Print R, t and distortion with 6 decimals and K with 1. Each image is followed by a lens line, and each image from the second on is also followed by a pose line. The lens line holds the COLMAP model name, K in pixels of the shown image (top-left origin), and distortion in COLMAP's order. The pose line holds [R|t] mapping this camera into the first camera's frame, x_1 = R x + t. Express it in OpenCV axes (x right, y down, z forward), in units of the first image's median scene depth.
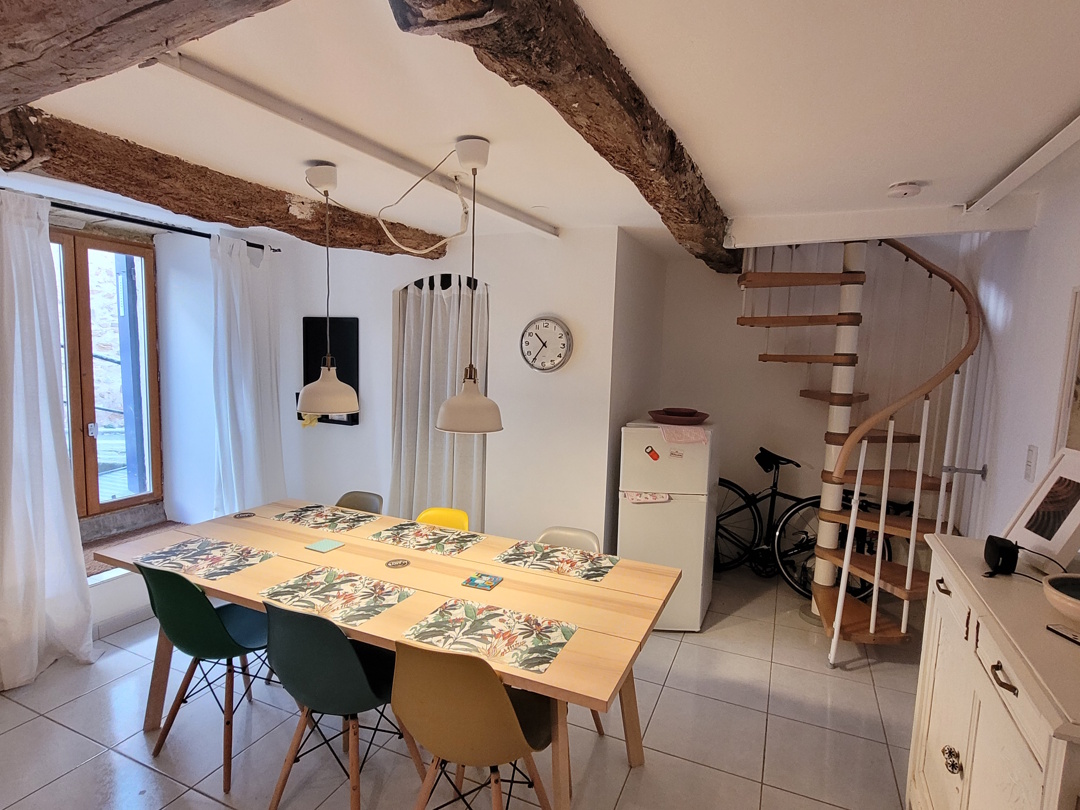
lens RADIAL K [[559.5, 0, 543.1], [0, 559.5, 407.9], [0, 0, 1]] dist [0.000615, 0.000179]
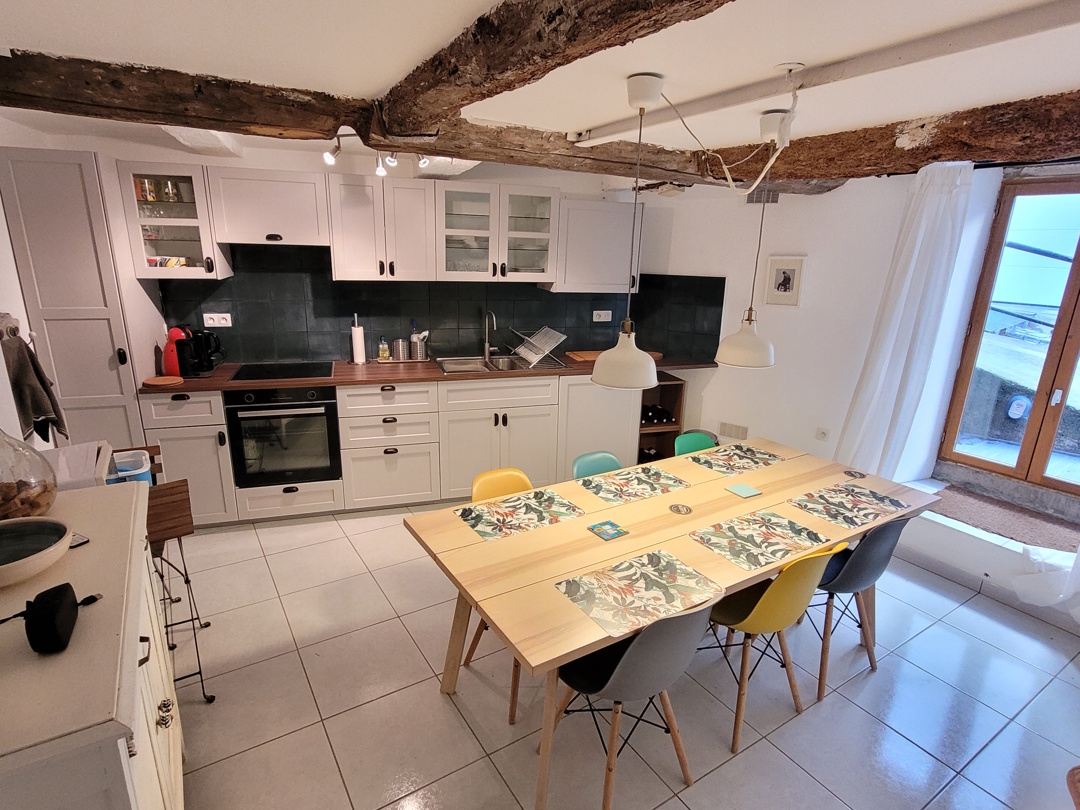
lens RADIAL K [[559.5, 0, 539.9], [0, 559.5, 406.7], [0, 0, 1]] dist [0.000615, 0.000179]
pose [[-0.532054, 0.186792, -0.825849, 0.660904], [-0.134849, 0.944219, 0.300442, -0.169710], [0.835903, 0.271217, -0.477187, 1.141121]]
